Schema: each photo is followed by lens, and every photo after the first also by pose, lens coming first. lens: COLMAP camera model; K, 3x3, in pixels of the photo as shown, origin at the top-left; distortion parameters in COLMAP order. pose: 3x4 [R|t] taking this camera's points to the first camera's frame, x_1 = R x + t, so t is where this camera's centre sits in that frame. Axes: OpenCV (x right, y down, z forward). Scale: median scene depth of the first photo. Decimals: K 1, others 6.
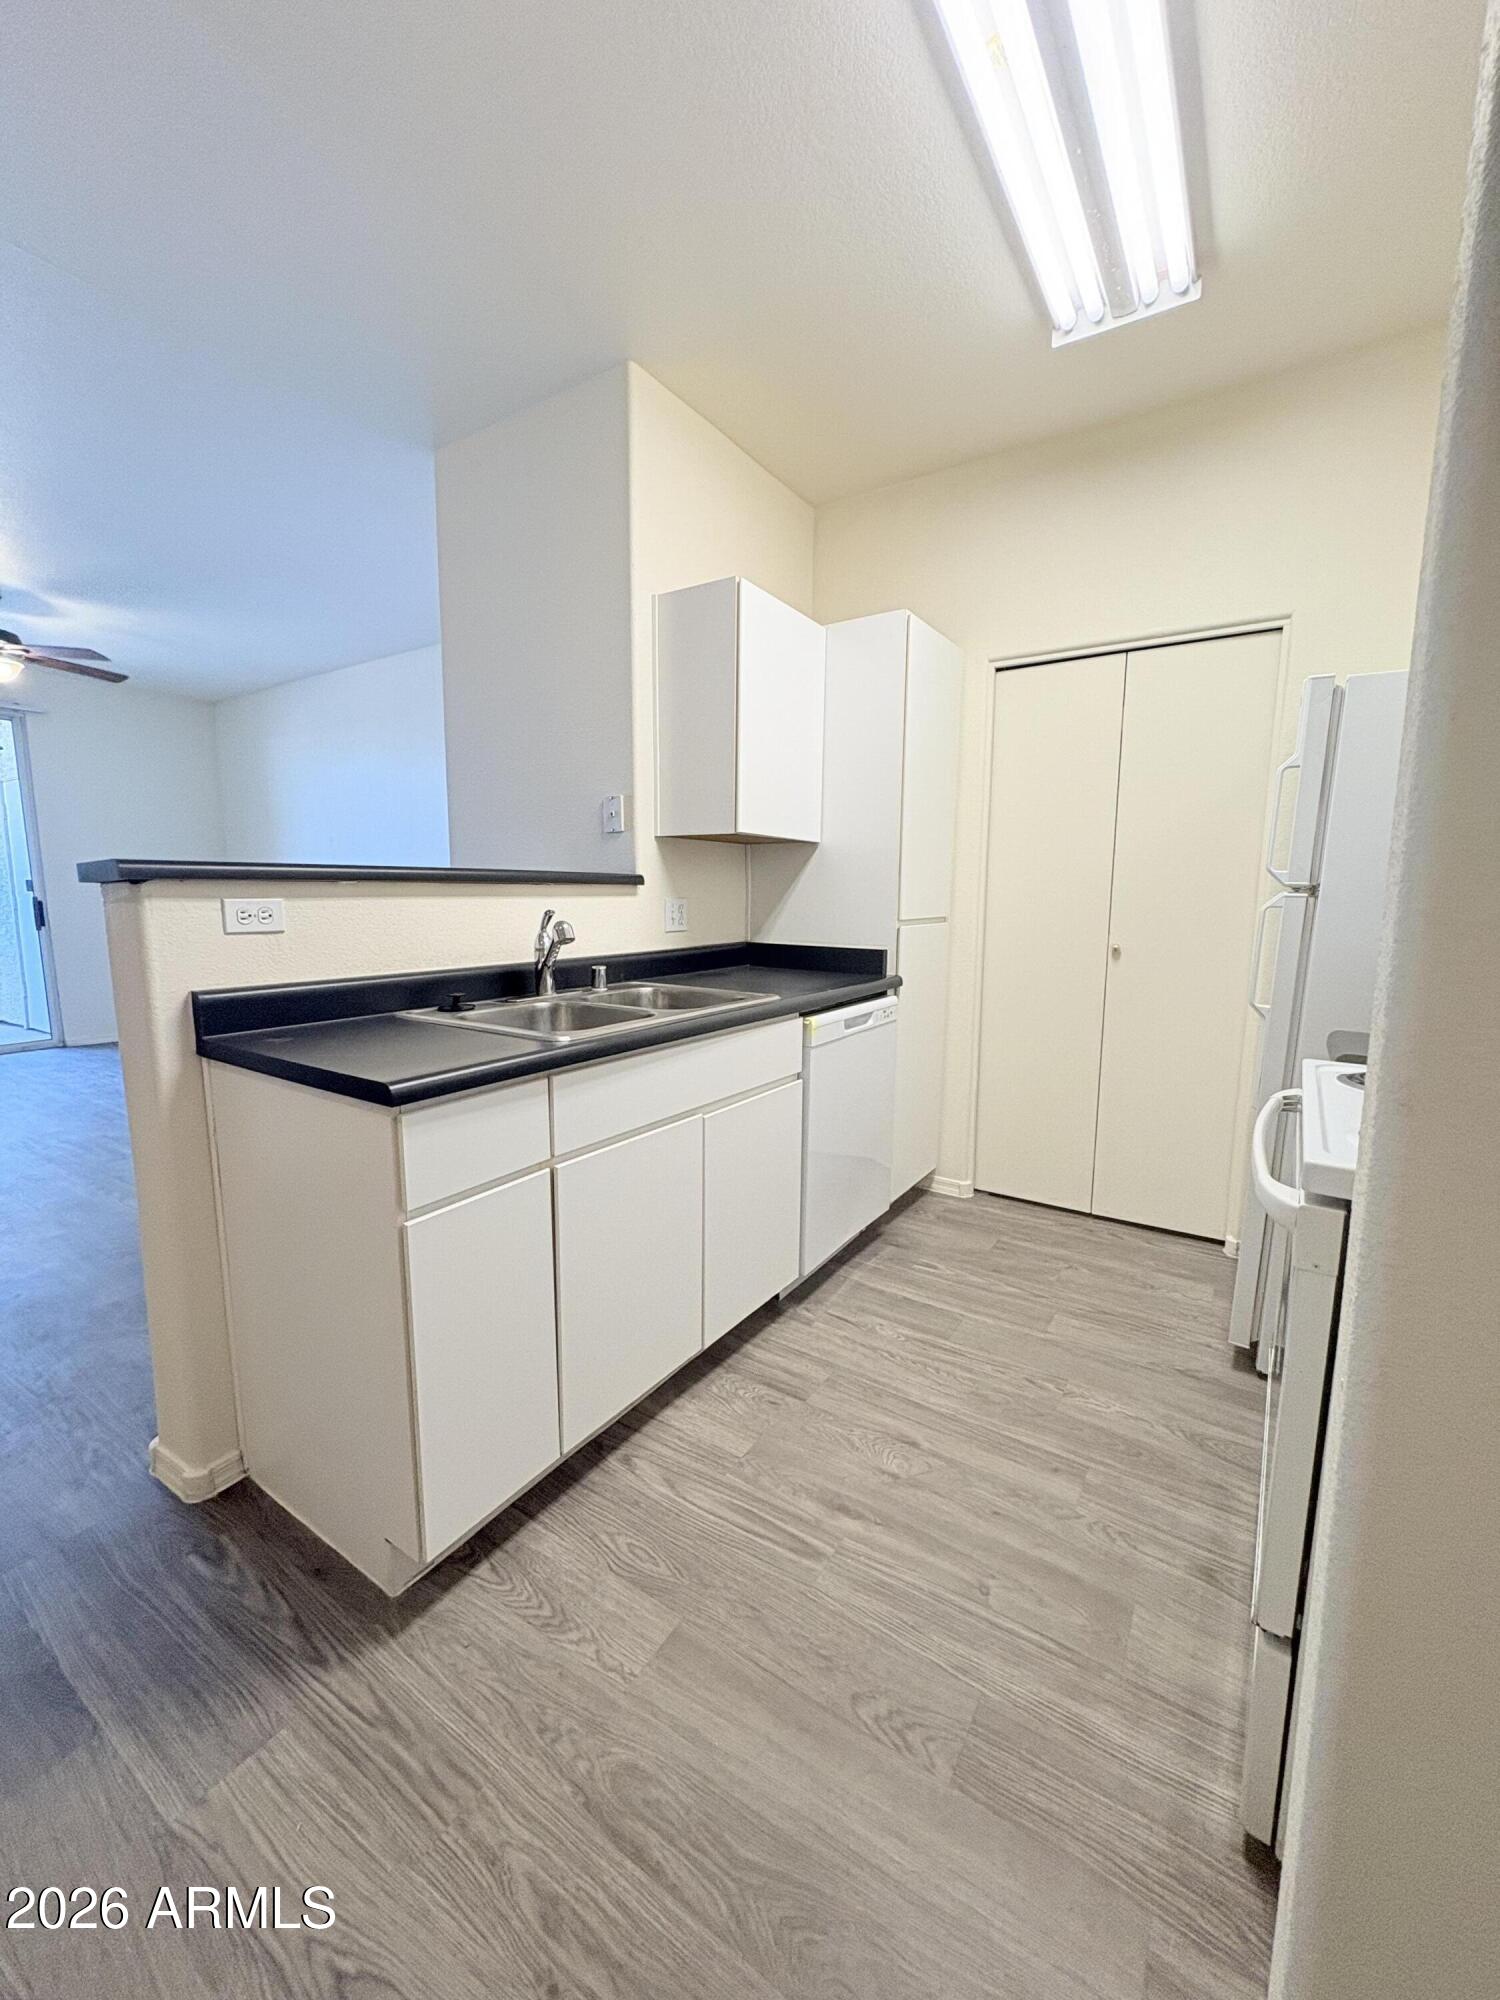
lens RADIAL K [[795.8, 0, 746.3], [0, 795.8, 1000.5], [0, 0, 1]] dist [0.000403, 0.000230]
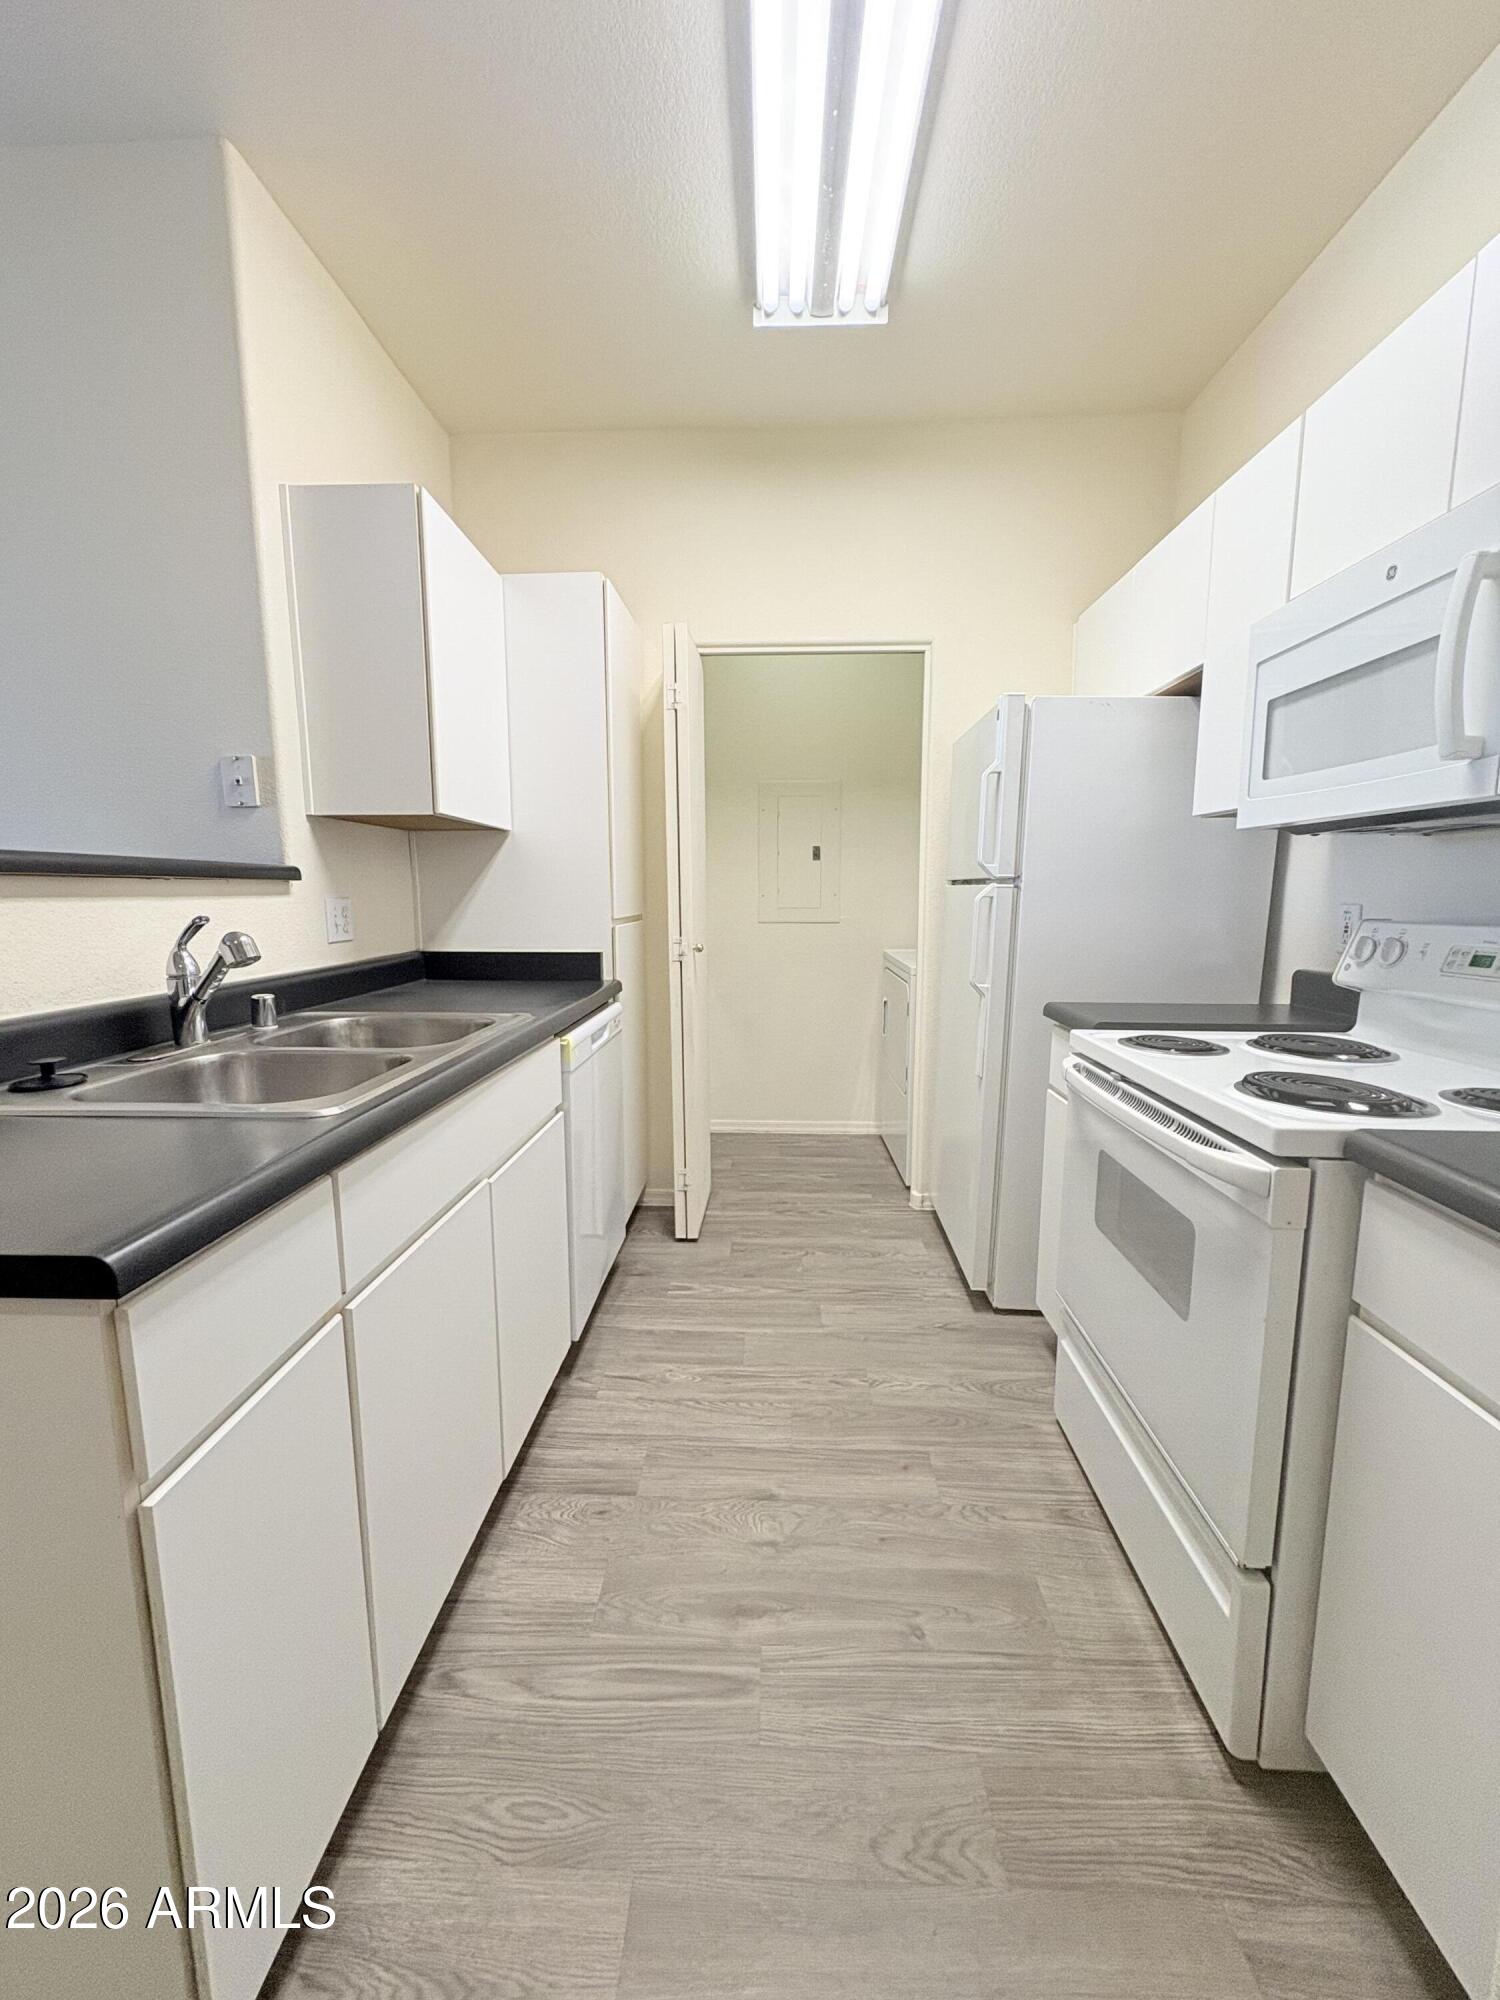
lens RADIAL K [[795.8, 0, 745.7], [0, 795.8, 1001.2], [0, 0, 1]] dist [0.000403, 0.000230]
pose [[0.857172, -0.080292, 0.508733, -0.249716], [0.080189, 0.996533, 0.022170, -0.026632], [-0.508749, 0.021792, 0.860639, 0.249018]]
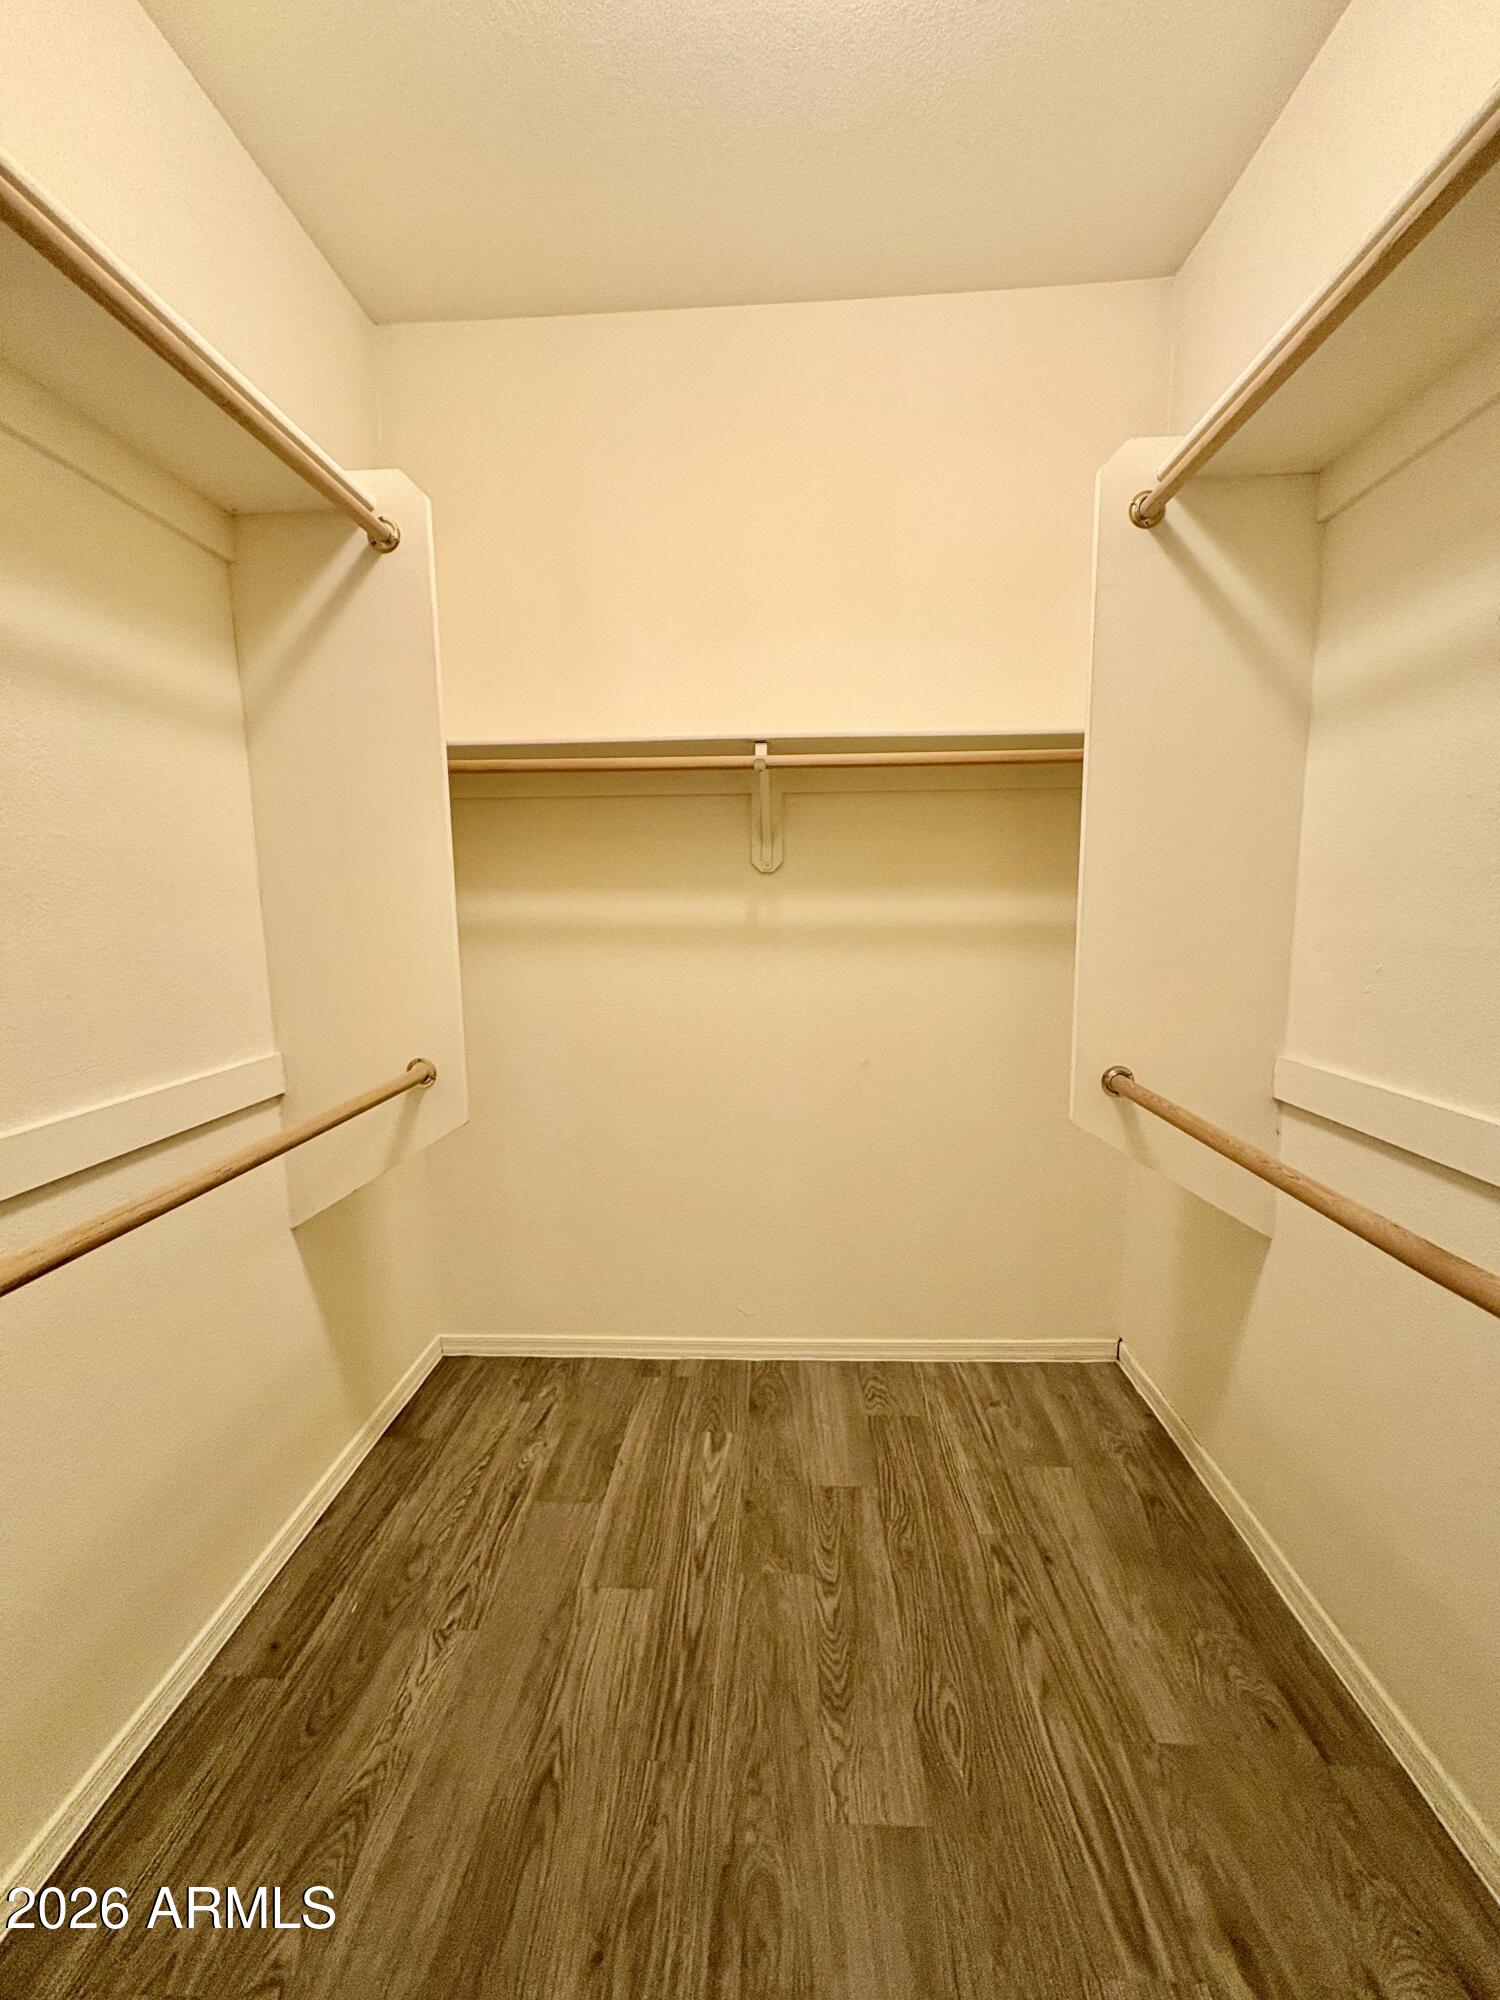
lens RADIAL K [[795.8, 0, 746.4], [0, 795.8, 1000.3], [0, 0, 1]] dist [0.000403, 0.000230]
pose [[0.503342, 0.095427, -0.858802, 0.386577], [-0.105459, 0.993238, 0.048555, -0.098196], [0.857627, 0.066128, 0.510002, 0.284574]]
